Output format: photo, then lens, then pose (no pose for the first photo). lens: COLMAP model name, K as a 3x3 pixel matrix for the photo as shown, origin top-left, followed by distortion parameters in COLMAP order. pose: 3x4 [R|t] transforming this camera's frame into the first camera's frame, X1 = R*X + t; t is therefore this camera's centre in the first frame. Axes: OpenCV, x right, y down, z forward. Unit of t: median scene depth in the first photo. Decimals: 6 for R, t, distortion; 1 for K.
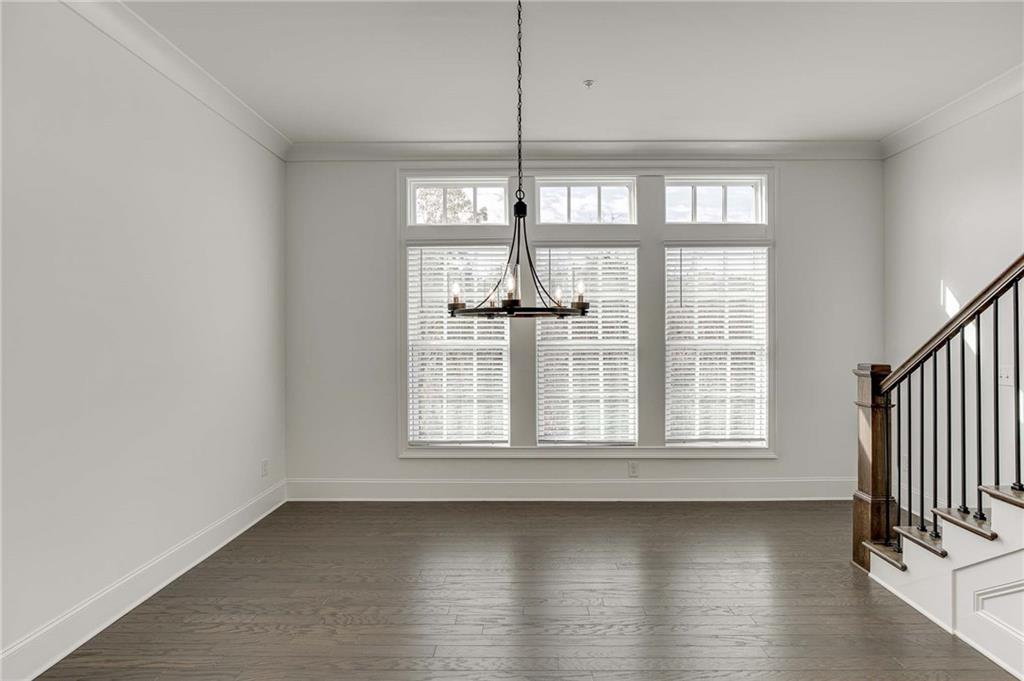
lens RADIAL K [[500.3, 0, 518.4], [0, 500.3, 336.4], [0, 0, 1]] dist [-0.005876, -0.001003]
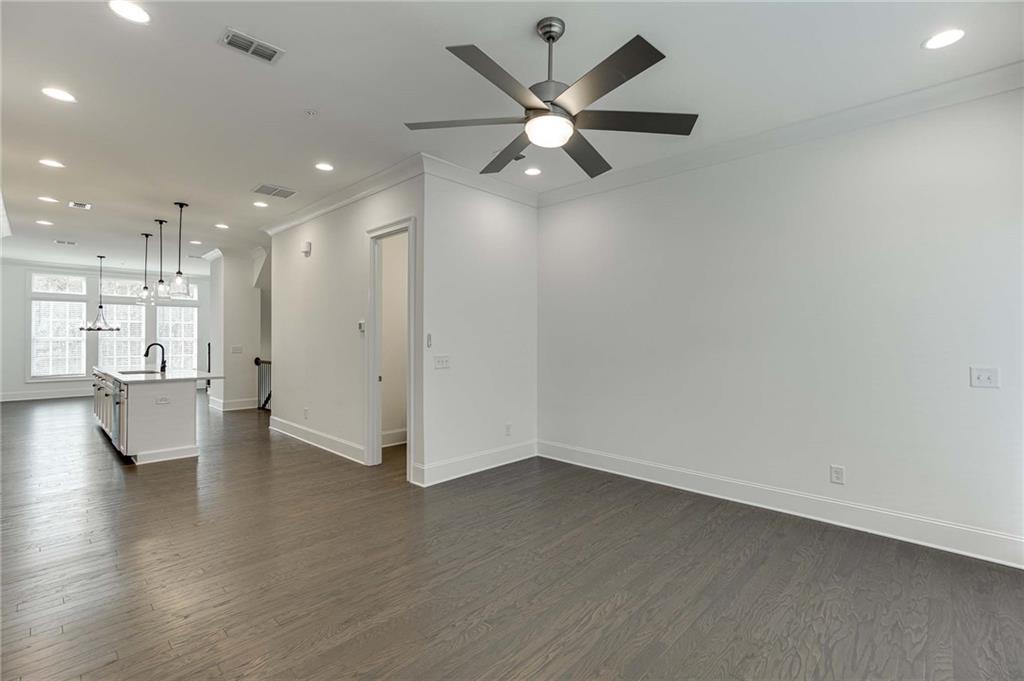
lens RADIAL K [[464.4, 0, 514.5], [0, 464.4, 337.6], [0, 0, 1]] dist [0.001186, 0.000533]
pose [[0.685698, 0.006795, 0.727854, -0.260772], [-0.005340, 0.999976, -0.004305, 0.010250], [-0.727866, -0.000935, 0.685718, -2.461306]]
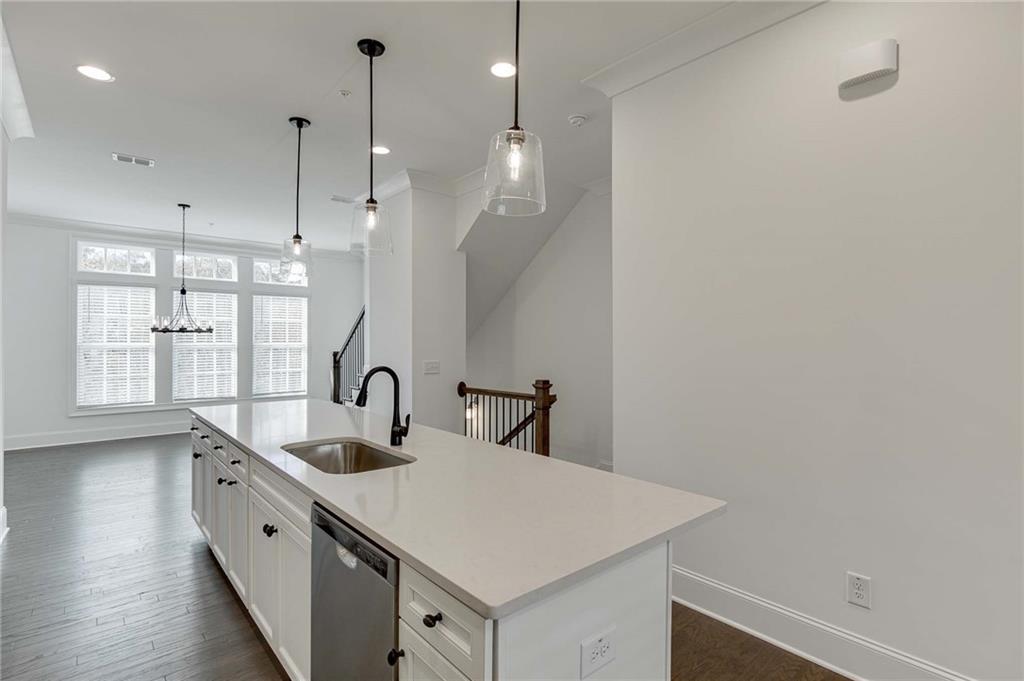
lens RADIAL K [[500.3, 0, 518.4], [0, 500.3, 336.4], [0, 0, 1]] dist [-0.005876, -0.001003]
pose [[0.748568, 0.009700, 0.662987, -0.220559], [-0.003452, 0.999936, -0.010732, -0.000170], [-0.663049, 0.005745, 0.748554, -1.130417]]
